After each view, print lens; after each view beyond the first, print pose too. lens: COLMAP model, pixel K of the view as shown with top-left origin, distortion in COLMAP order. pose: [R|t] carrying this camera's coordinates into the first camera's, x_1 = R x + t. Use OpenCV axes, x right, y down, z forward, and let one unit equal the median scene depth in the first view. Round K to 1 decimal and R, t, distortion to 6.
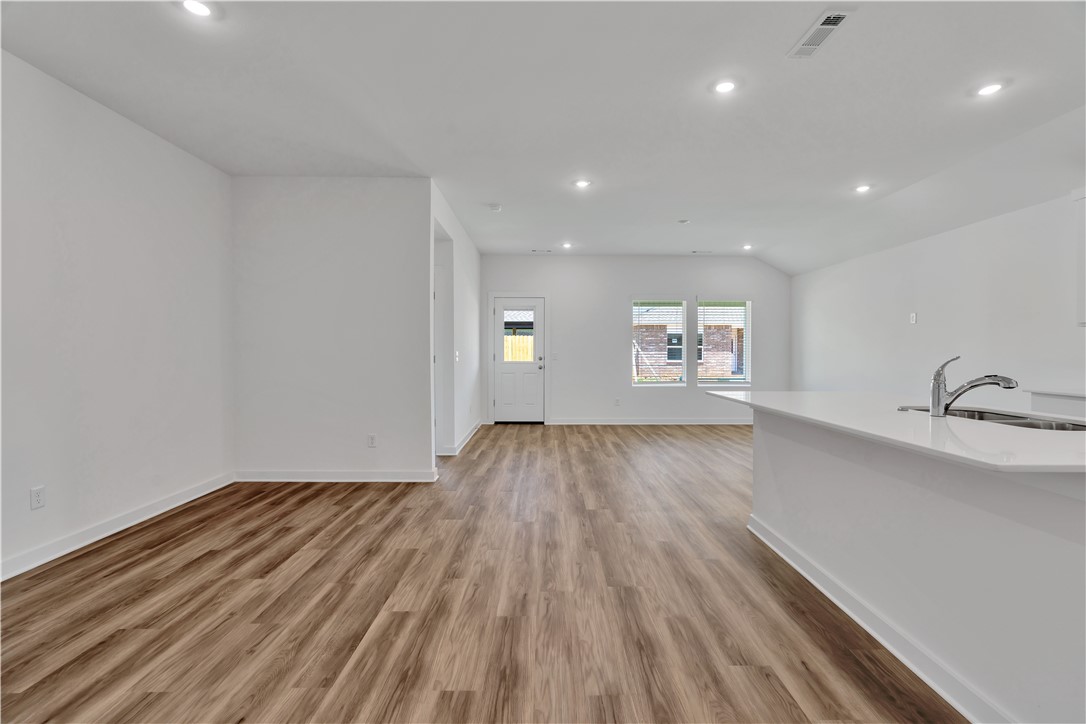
lens RADIAL K [[484.6, 0, 548.9], [0, 484.6, 358.1], [0, 0, 1]] dist [-0.008998, 0.003570]
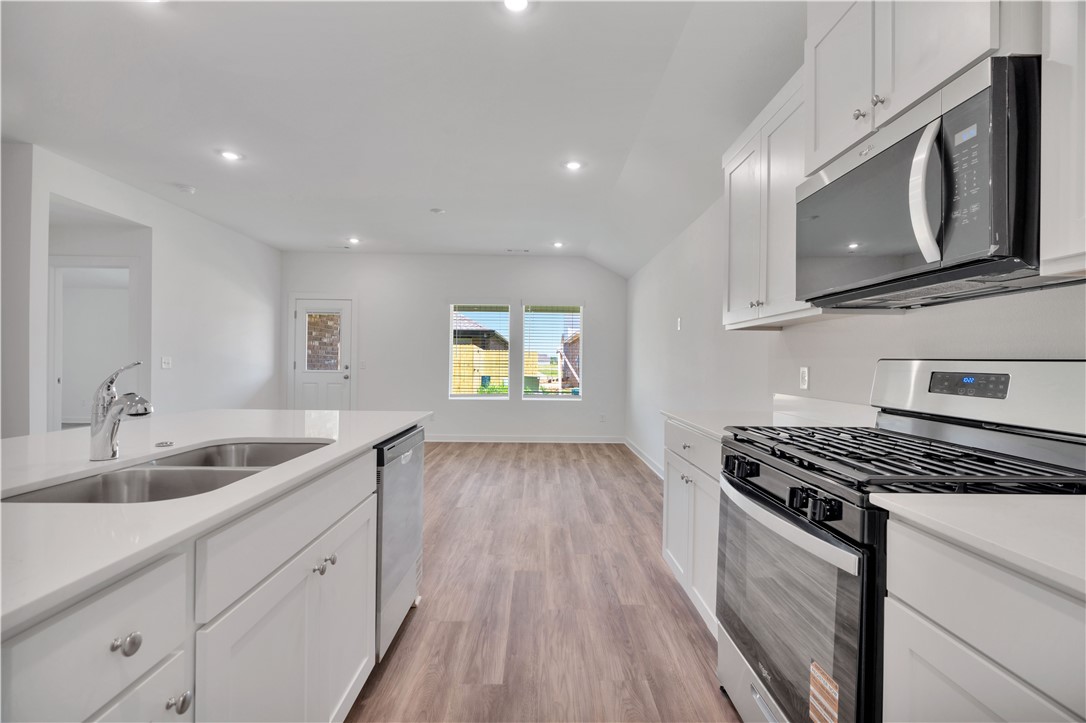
lens RADIAL K [[484.6, 0, 543.3], [0, 484.6, 362.1], [0, 0, 1]] dist [-0.008998, 0.003570]
pose [[0.999906, 0.010050, 0.009321, 0.950165], [-0.009917, 0.999850, -0.014182, 0.001512], [-0.009462, 0.014088, 0.999856, 0.269574]]
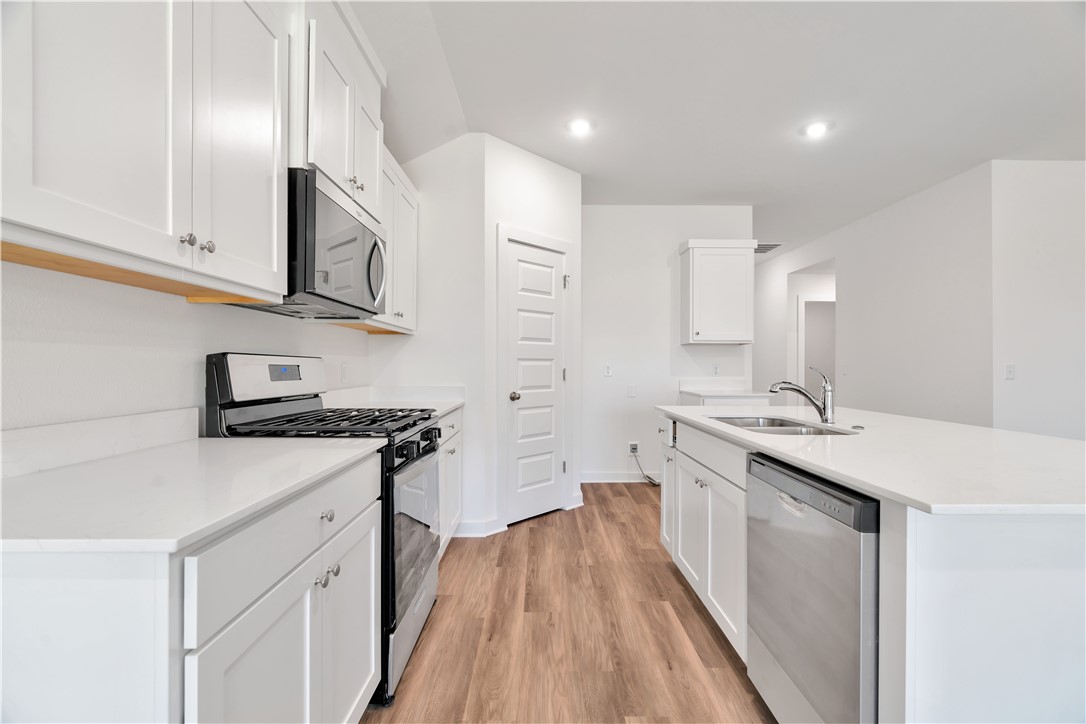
lens RADIAL K [[484.6, 0, 542.6], [0, 484.6, 361.7], [0, 0, 1]] dist [-0.008998, 0.003570]
pose [[-0.999952, -0.007258, -0.006536, 1.008968], [-0.007309, 0.999942, 0.007918, -0.011526], [0.006478, 0.007965, -0.999947, 1.437532]]
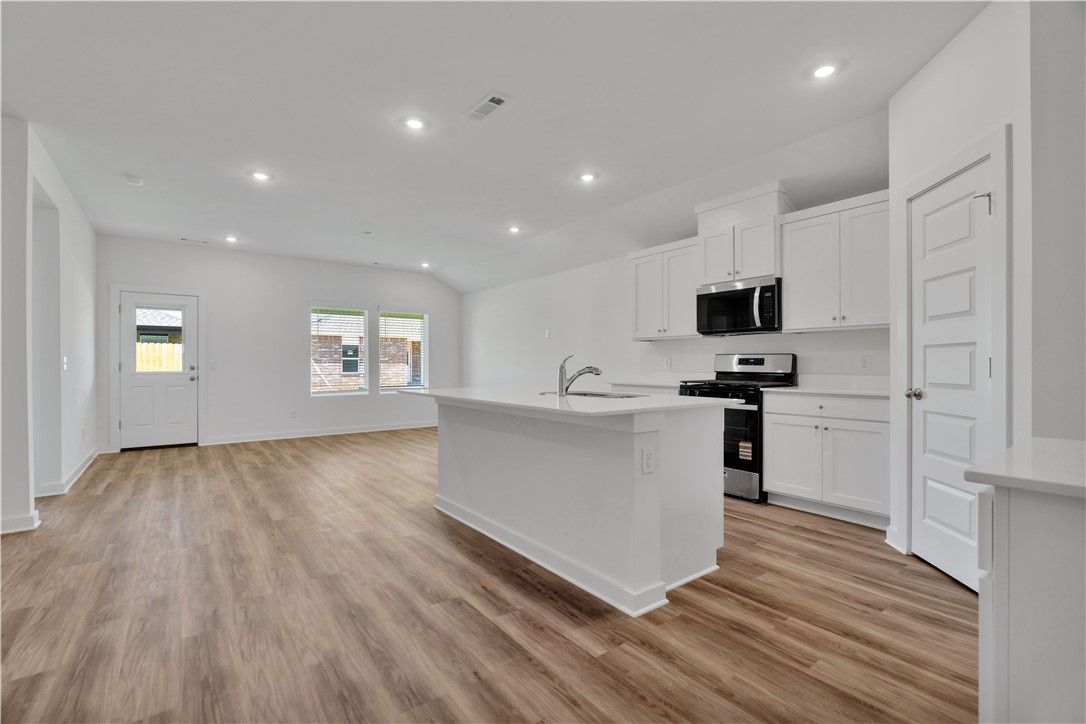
lens RADIAL K [[484.6, 0, 542.3], [0, 484.6, 362.3], [0, 0, 1]] dist [-0.008998, 0.003570]
pose [[0.803639, 0.000124, 0.595118, -0.077688], [0.011404, 0.999813, -0.015608, 0.030454], [-0.595008, 0.019330, 0.803487, -0.098727]]
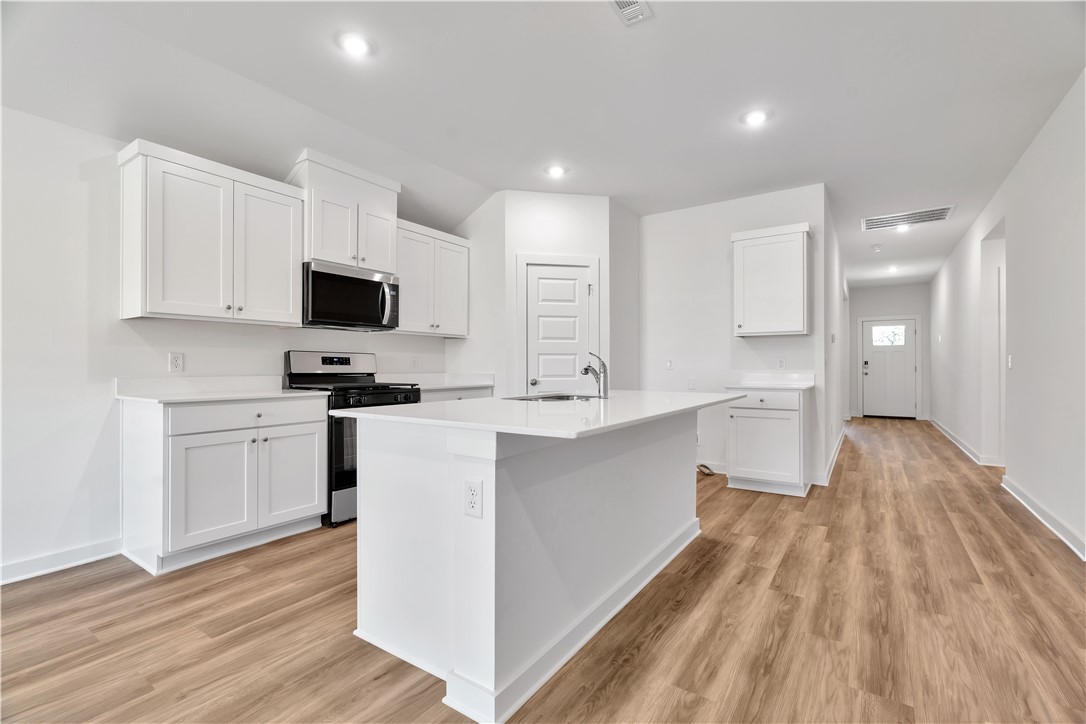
lens RADIAL K [[484.6, 0, 548.0], [0, 484.6, 362.8], [0, 0, 1]] dist [-0.008998, 0.003570]
pose [[-0.826548, 0.001108, 0.562866, 0.137085], [0.005484, 0.999966, 0.006085, 0.011606], [-0.562840, 0.008116, -0.826526, 1.519458]]
